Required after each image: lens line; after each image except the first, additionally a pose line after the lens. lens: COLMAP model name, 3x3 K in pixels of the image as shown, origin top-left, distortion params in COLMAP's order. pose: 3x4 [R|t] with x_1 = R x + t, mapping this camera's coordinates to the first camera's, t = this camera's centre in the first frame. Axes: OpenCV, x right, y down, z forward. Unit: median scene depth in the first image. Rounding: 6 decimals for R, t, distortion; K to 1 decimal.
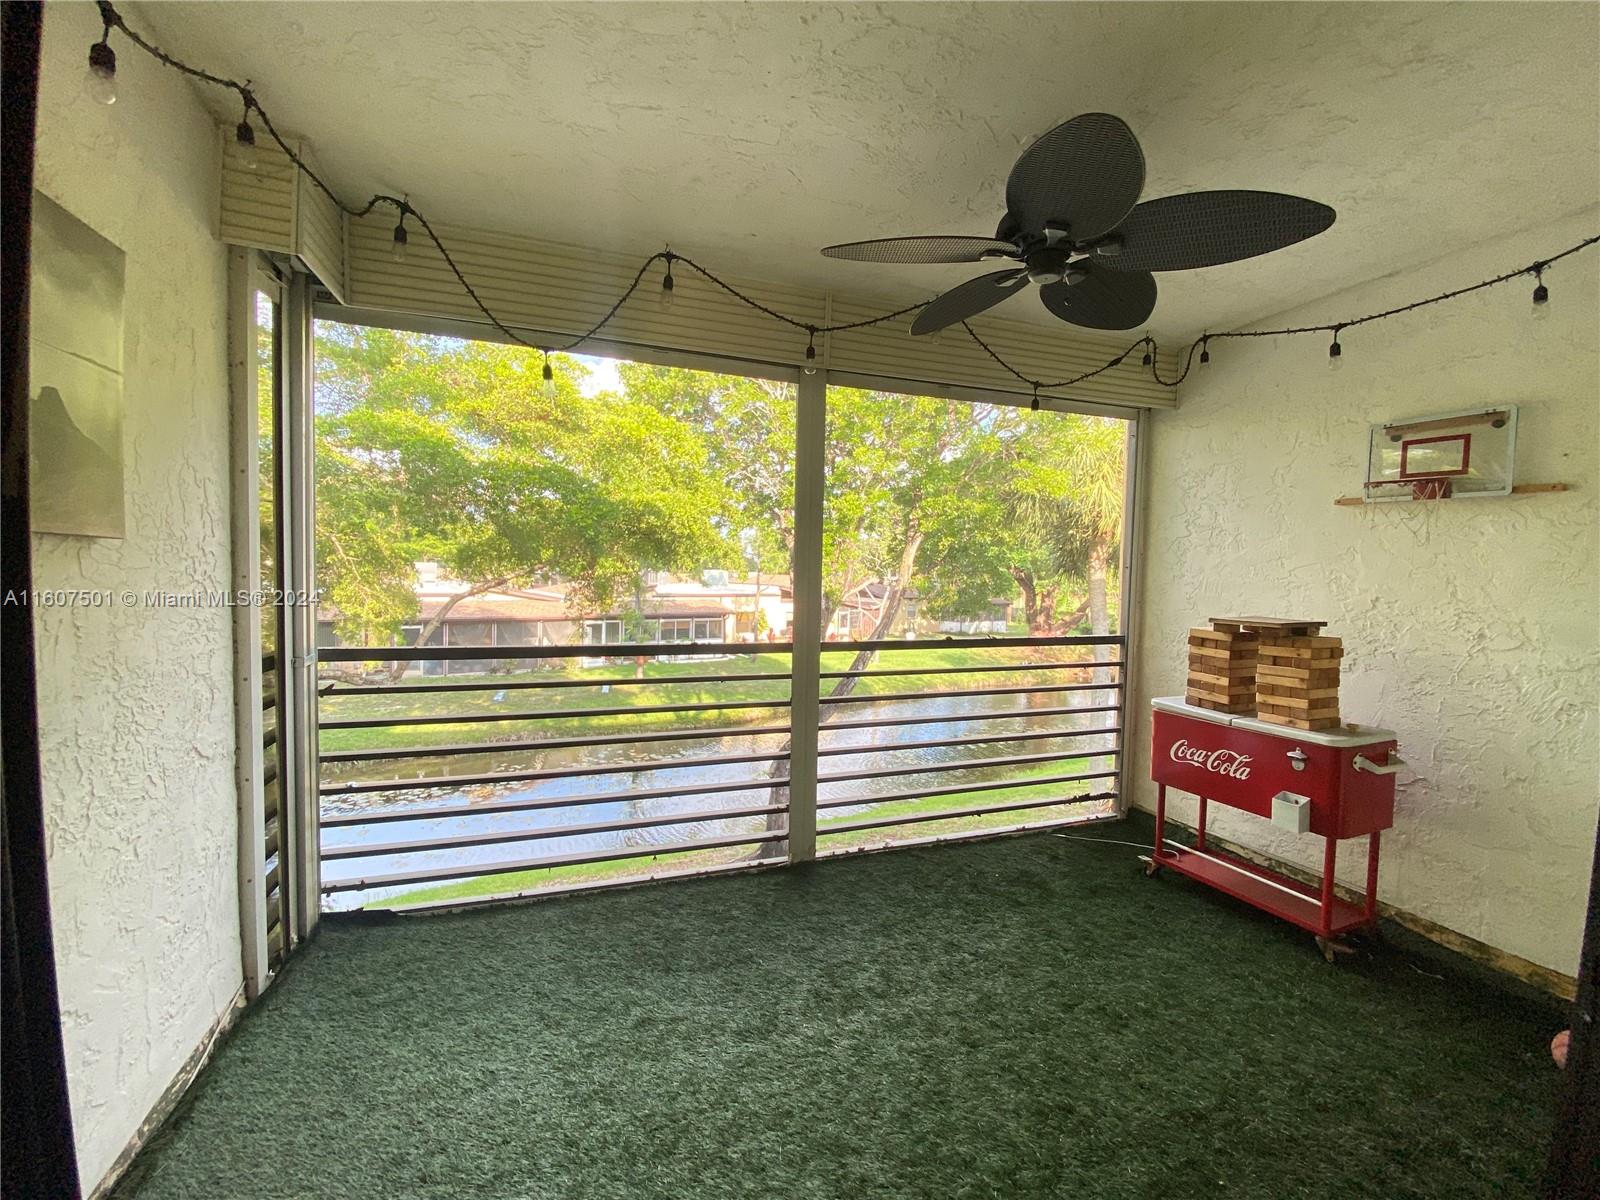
lens RADIAL K [[645.5, 0, 802.5], [0, 645.5, 602.2], [0, 0, 1]] dist [0.001203, 0.000028]
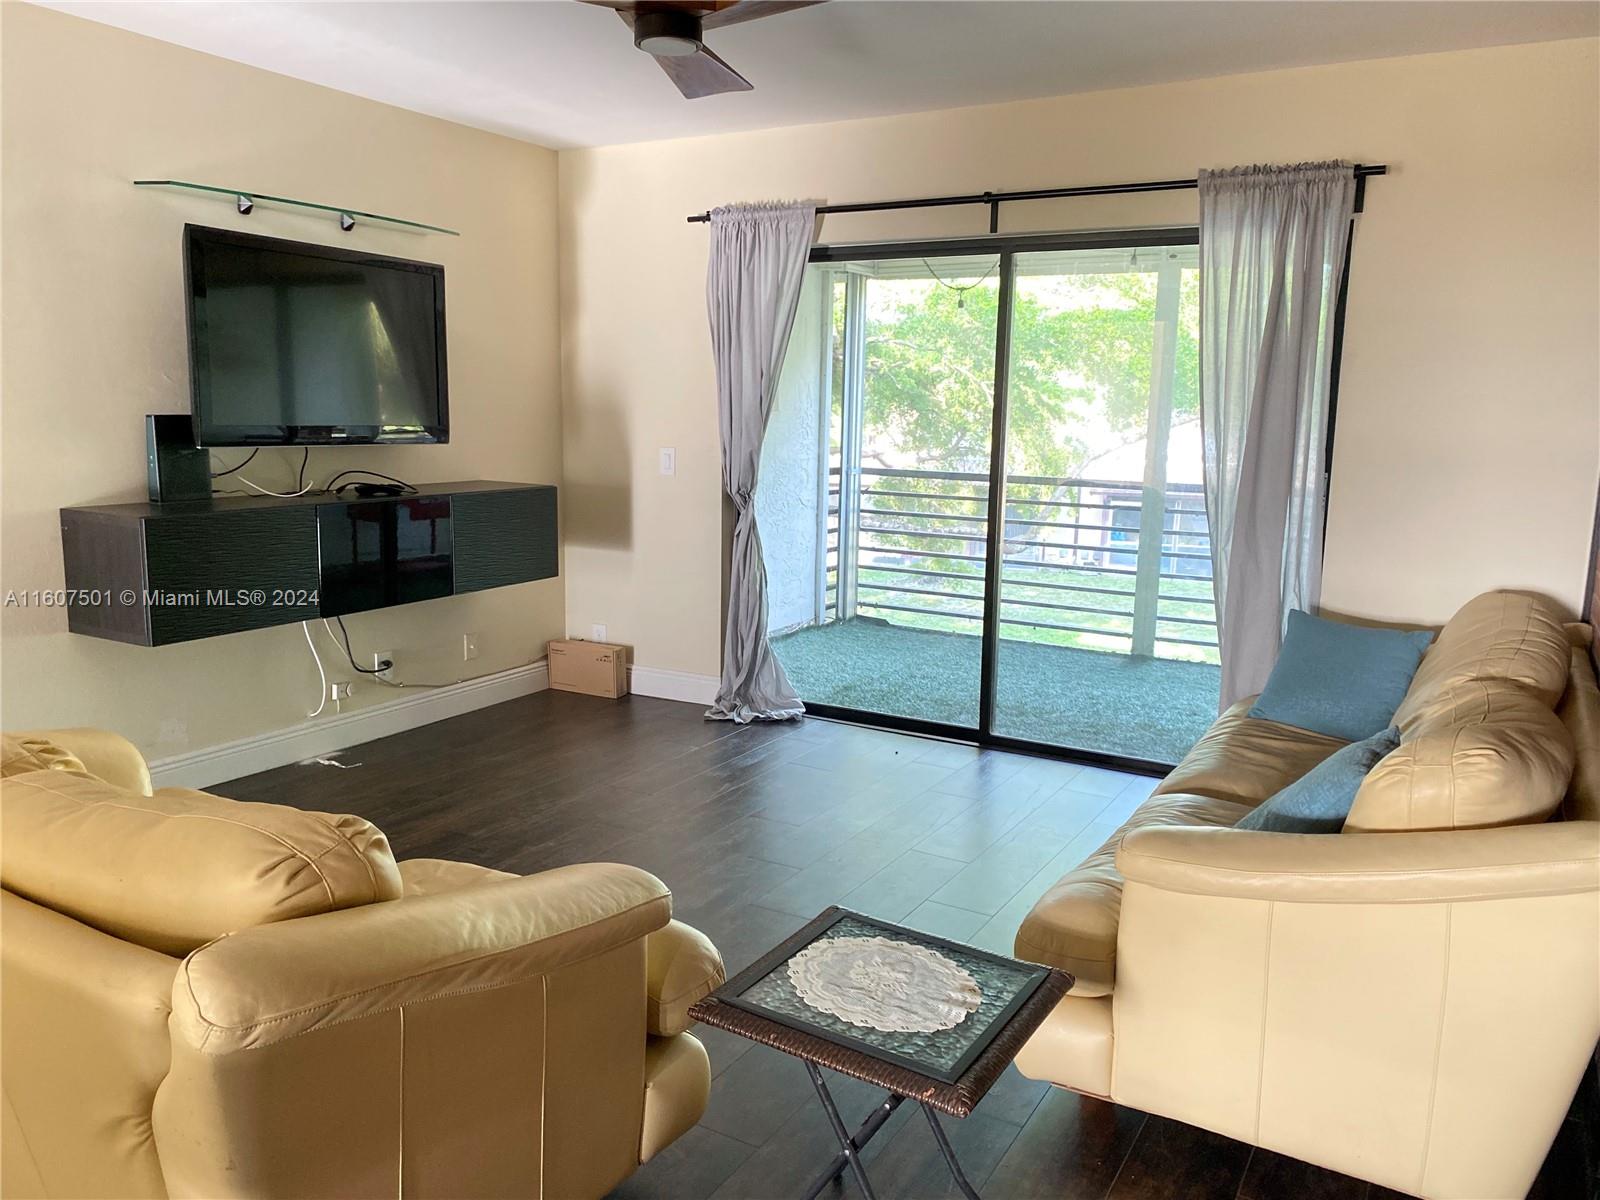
lens RADIAL K [[1224.5, 0, 803.2], [0, 1224.5, 591.8], [0, 0, 1]] dist [0.000832, -0.004143]
pose [[0.643426, 0.108874, -0.757727, 1.738877], [-0.042619, 0.993394, 0.106545, 0.060583], [0.764321, -0.036261, 0.643815, -1.311054]]
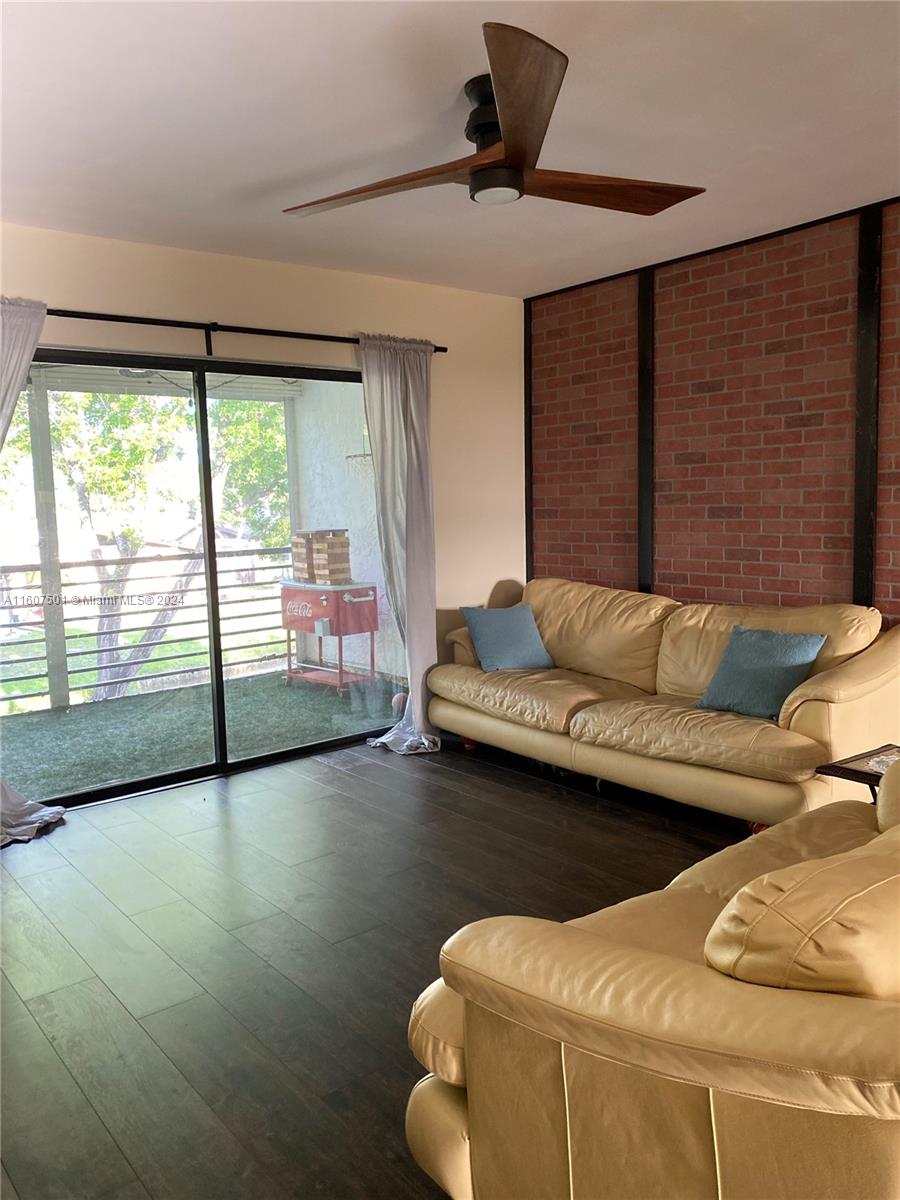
lens RADIAL K [[918.4, 0, 453.3], [0, 918.4, 598.6], [0, 0, 1]] dist [0.000832, -0.004143]
pose [[0.942793, -0.083260, 0.322814, 0.230184], [0.063288, 0.995402, 0.071899, 0.061563], [-0.327316, -0.047355, 0.943727, -1.675539]]
